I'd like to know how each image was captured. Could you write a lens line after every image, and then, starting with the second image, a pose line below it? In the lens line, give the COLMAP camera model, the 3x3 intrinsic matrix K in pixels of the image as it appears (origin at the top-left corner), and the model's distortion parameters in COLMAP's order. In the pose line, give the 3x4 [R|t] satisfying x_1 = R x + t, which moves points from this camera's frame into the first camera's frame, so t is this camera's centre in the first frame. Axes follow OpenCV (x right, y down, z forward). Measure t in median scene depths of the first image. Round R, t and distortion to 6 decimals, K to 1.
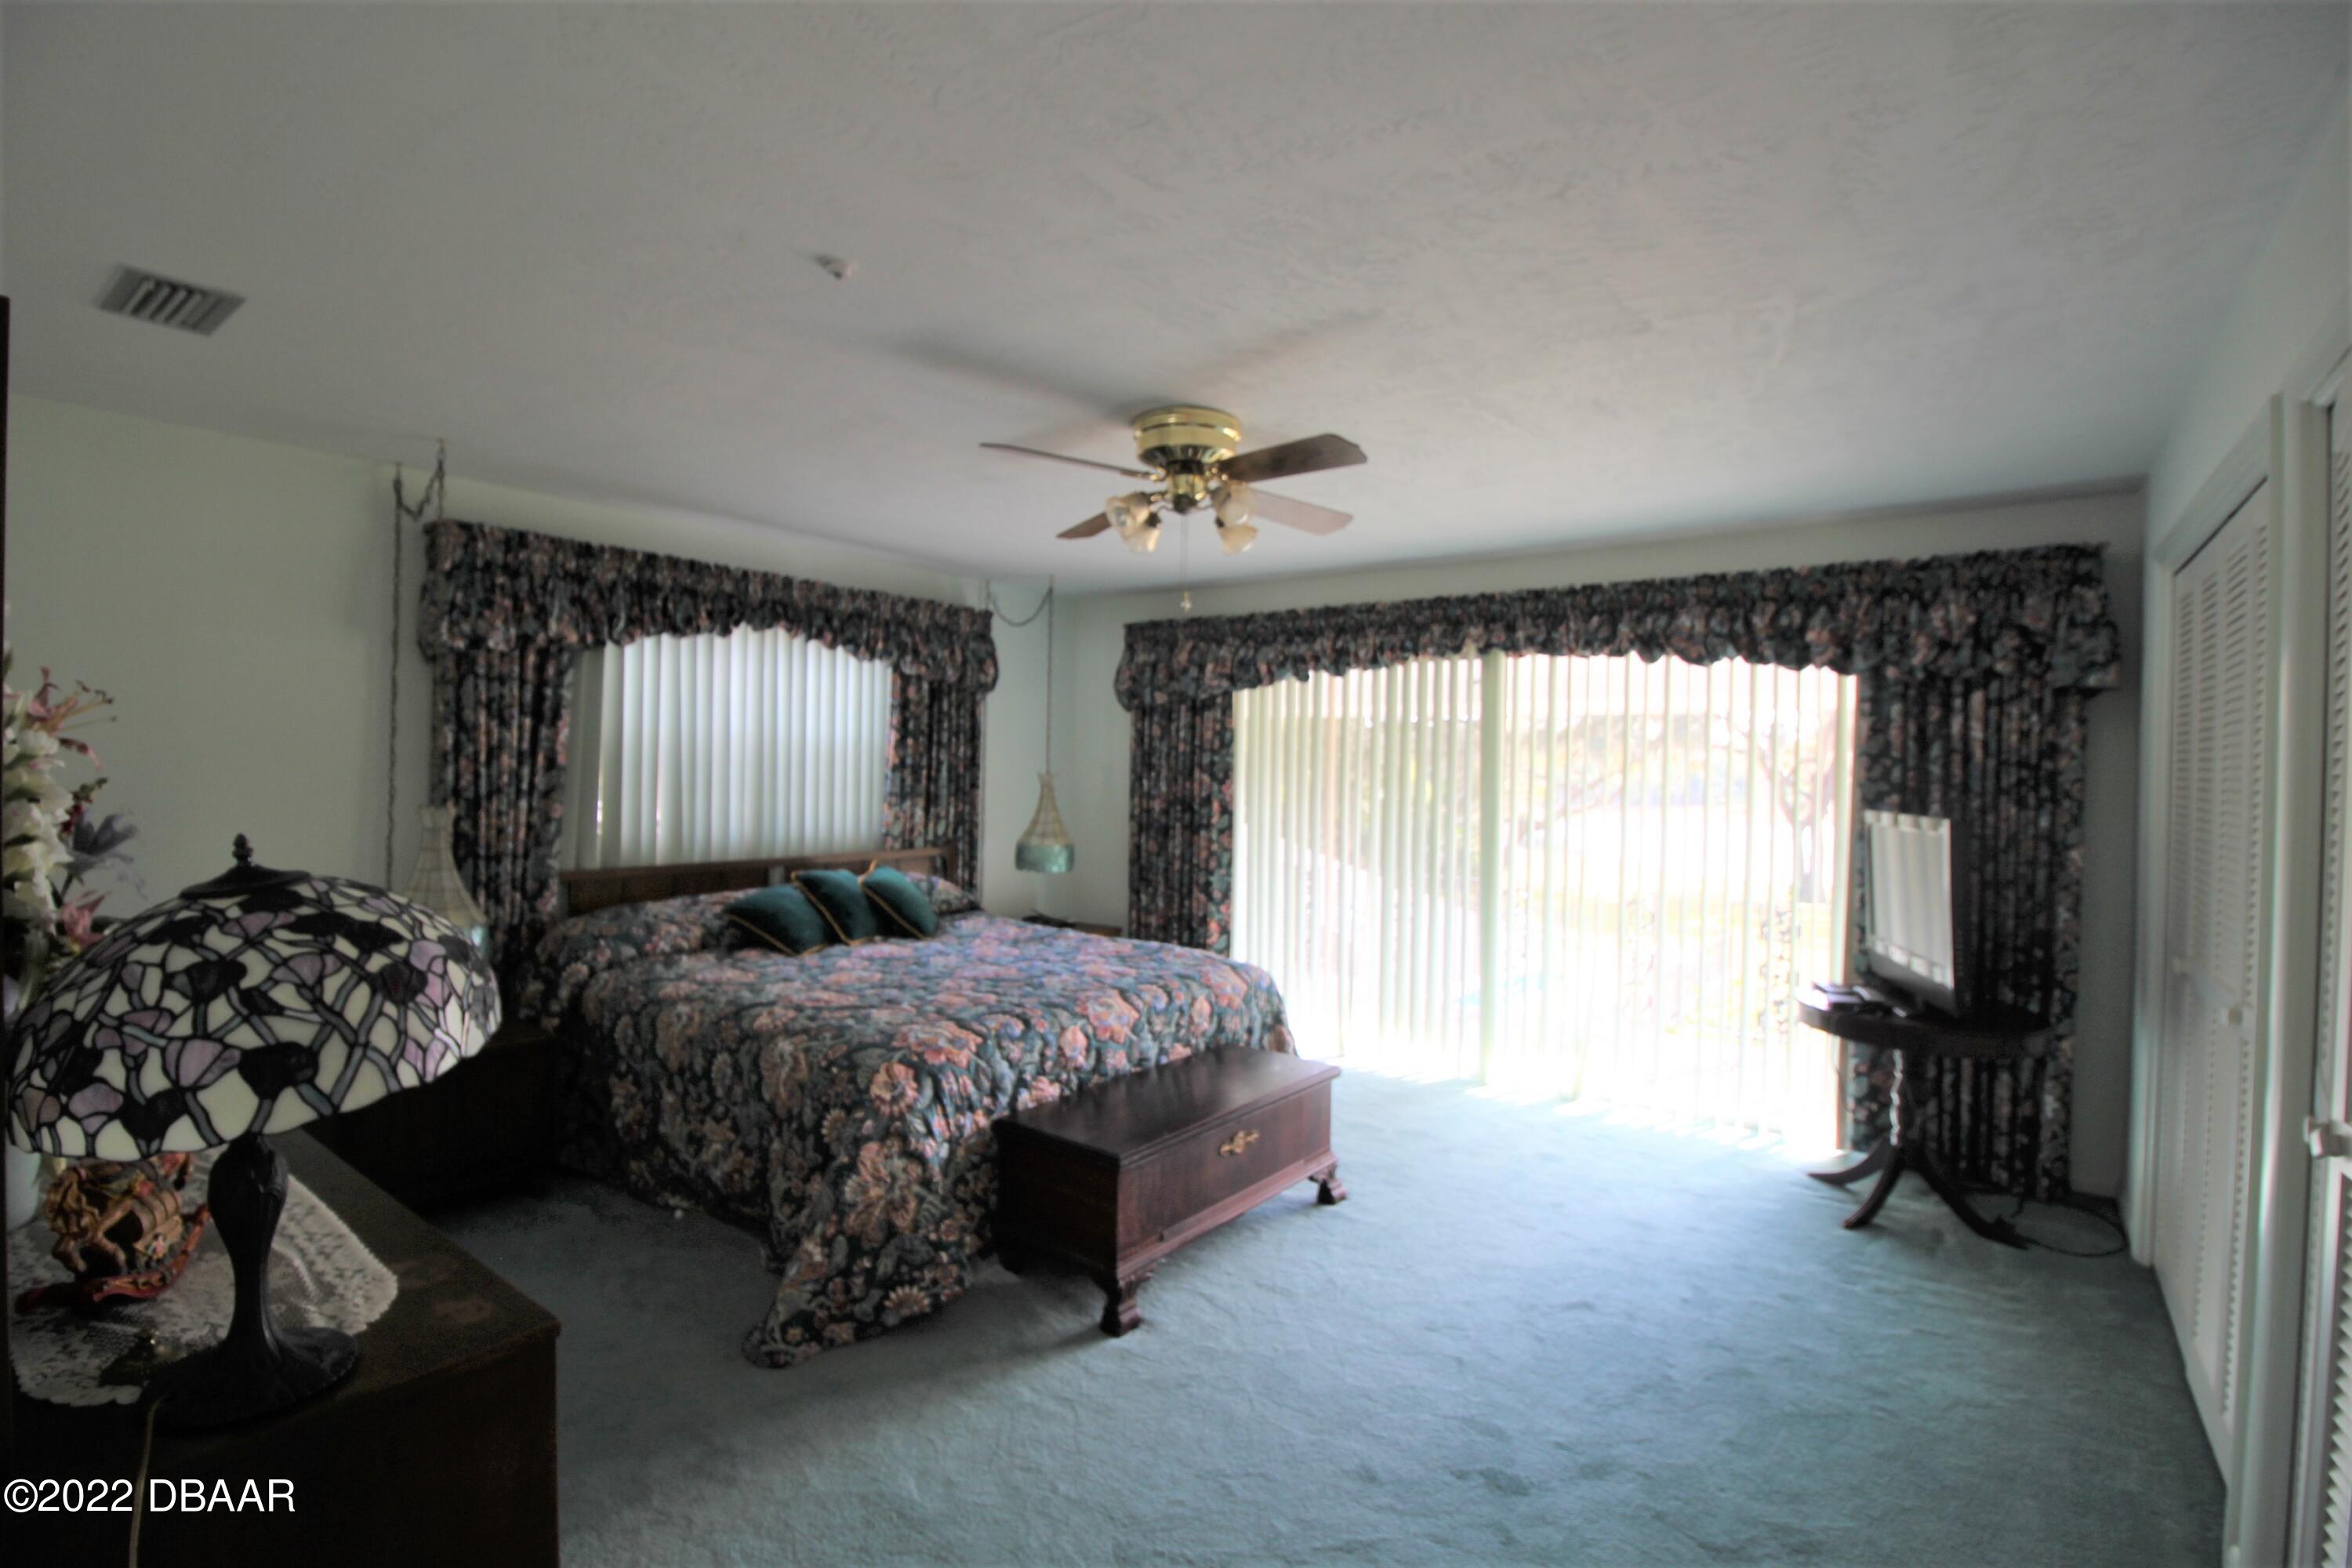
lens RADIAL K [[1067.9, 0, 1181.9], [0, 1067.9, 777.5], [0, 0, 1]] dist [-0.002108, -0.000201]
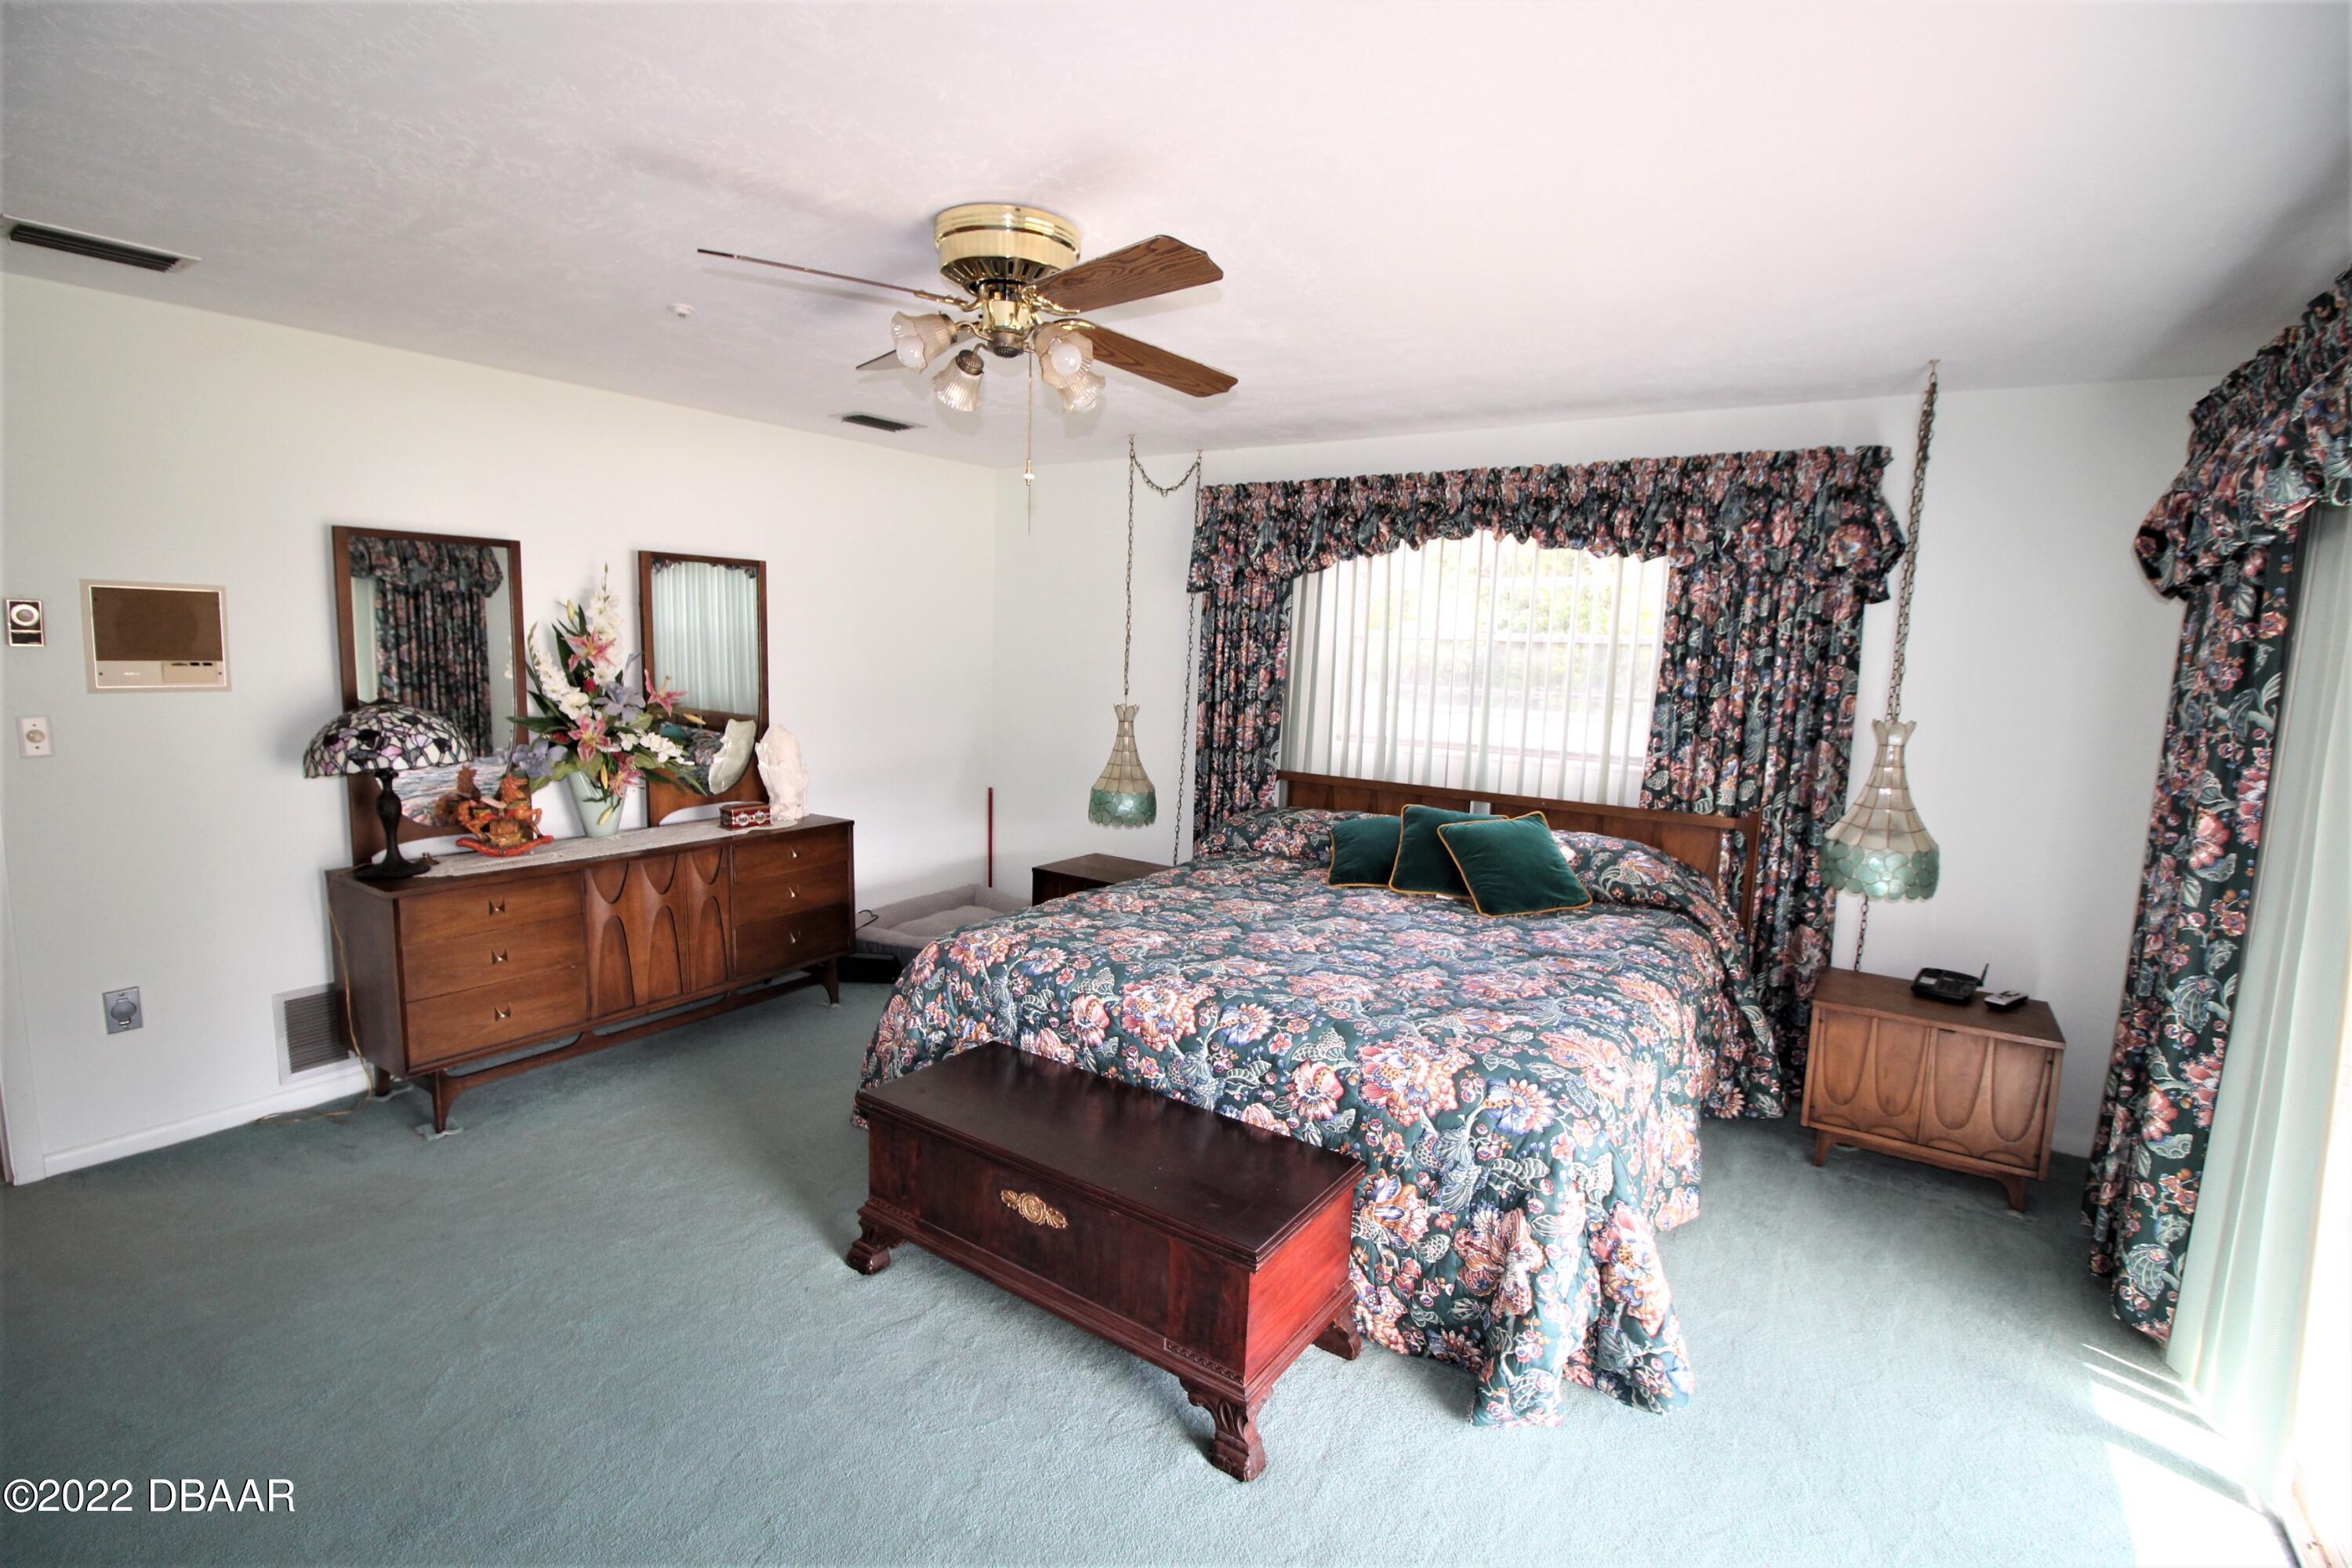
lens RADIAL K [[1067.9, 0, 1180.8], [0, 1067.9, 784.2], [0, 0, 1]] dist [-0.002108, -0.000201]
pose [[0.060693, 0.117703, -0.991192, 0.590943], [-0.042051, 0.992443, 0.115277, -0.028263], [0.997270, 0.034684, 0.065184, 0.823921]]
